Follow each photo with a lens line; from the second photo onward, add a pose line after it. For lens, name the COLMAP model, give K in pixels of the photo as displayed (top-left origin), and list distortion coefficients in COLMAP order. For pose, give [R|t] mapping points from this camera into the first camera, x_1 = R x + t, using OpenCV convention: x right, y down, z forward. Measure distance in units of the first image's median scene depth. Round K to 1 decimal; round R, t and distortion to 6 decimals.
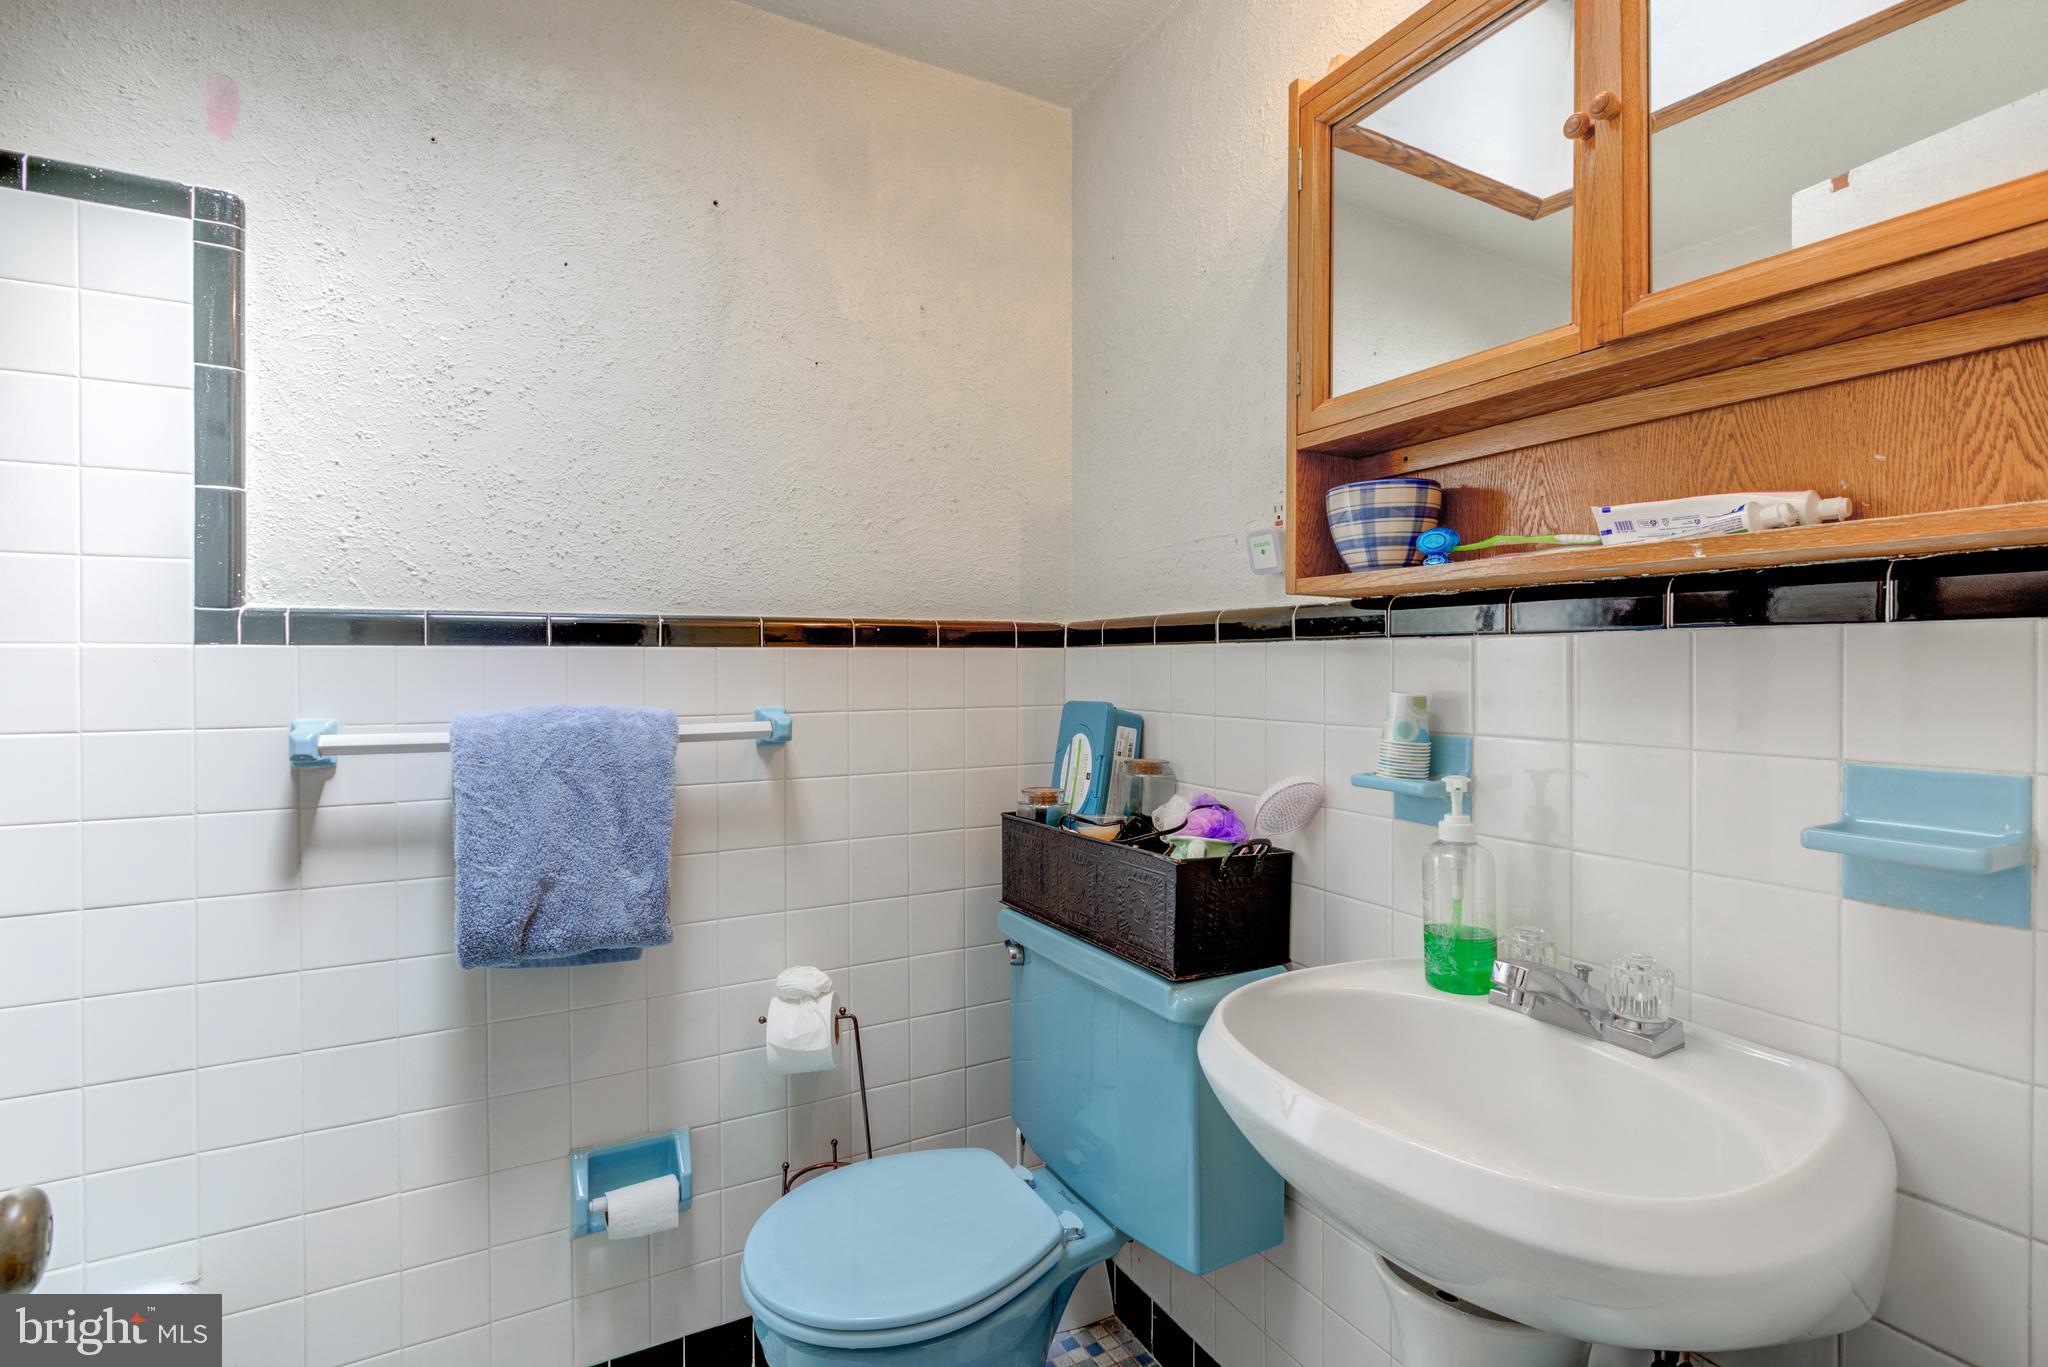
lens RADIAL K [[983.3, 0, 1020.1], [0, 983.3, 691.2], [0, 0, 1]] dist [-0.000717, 0.001553]
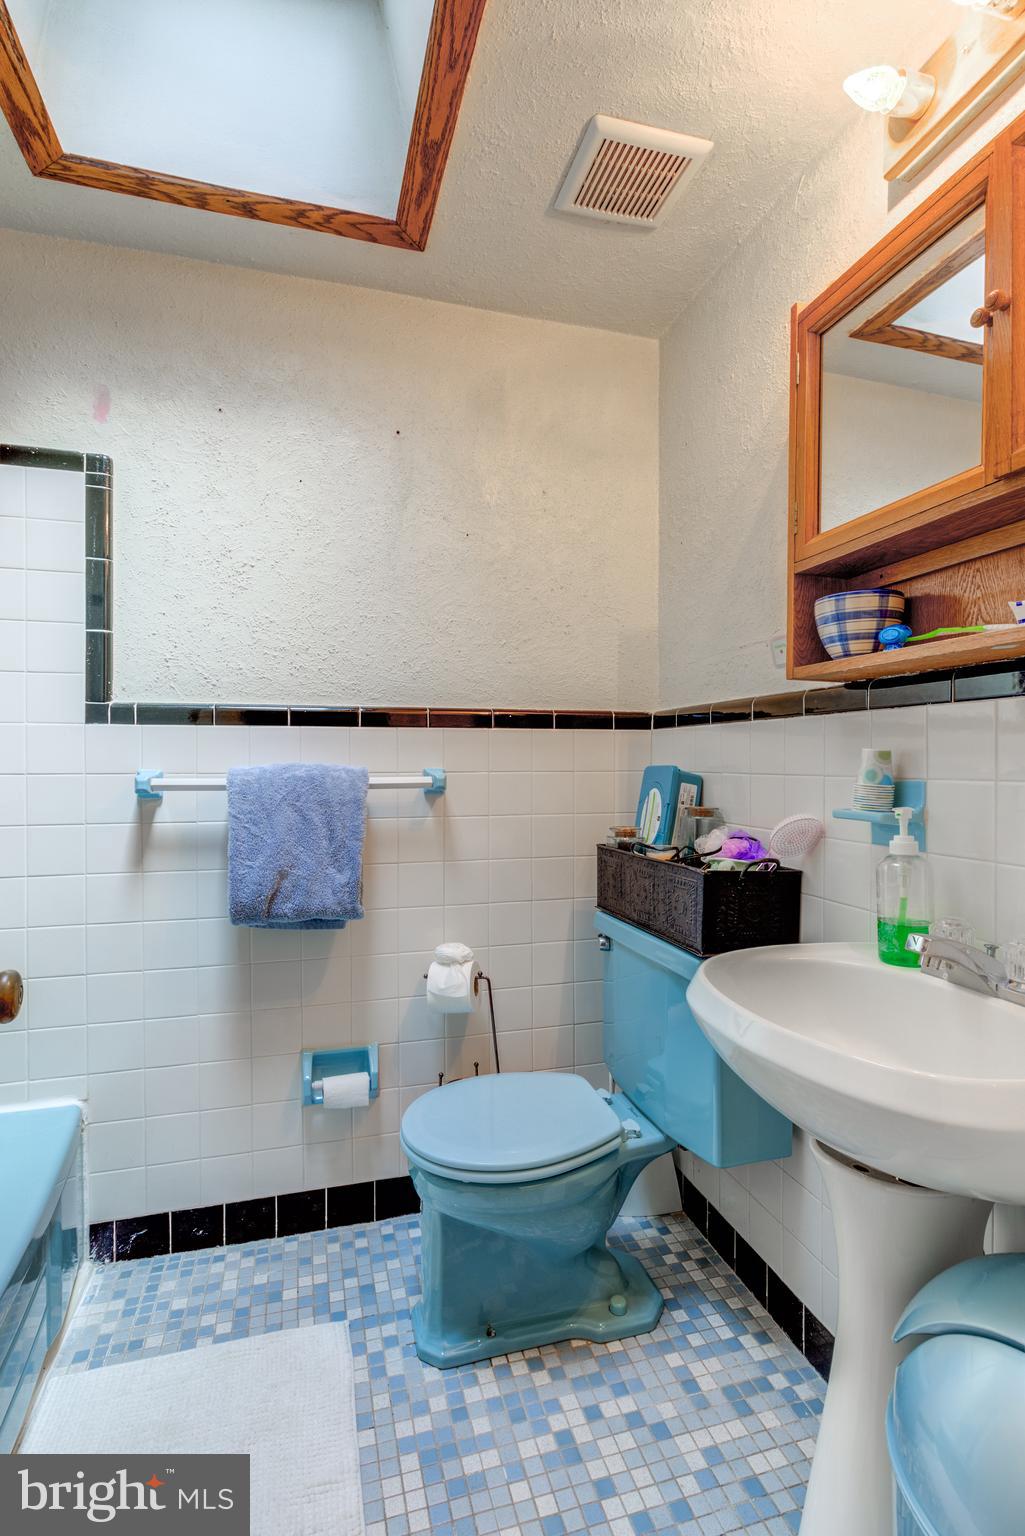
lens RADIAL K [[719.0, 0, 512.5], [0, 719.0, 768.0], [0, 0, 1]] dist [-0.001570, 0.001323]
pose [[0.982560, -0.006041, -0.185849, 0.082901], [0.005092, 0.999971, -0.005582, 0.029441], [0.185878, 0.004538, 0.982562, -0.056105]]
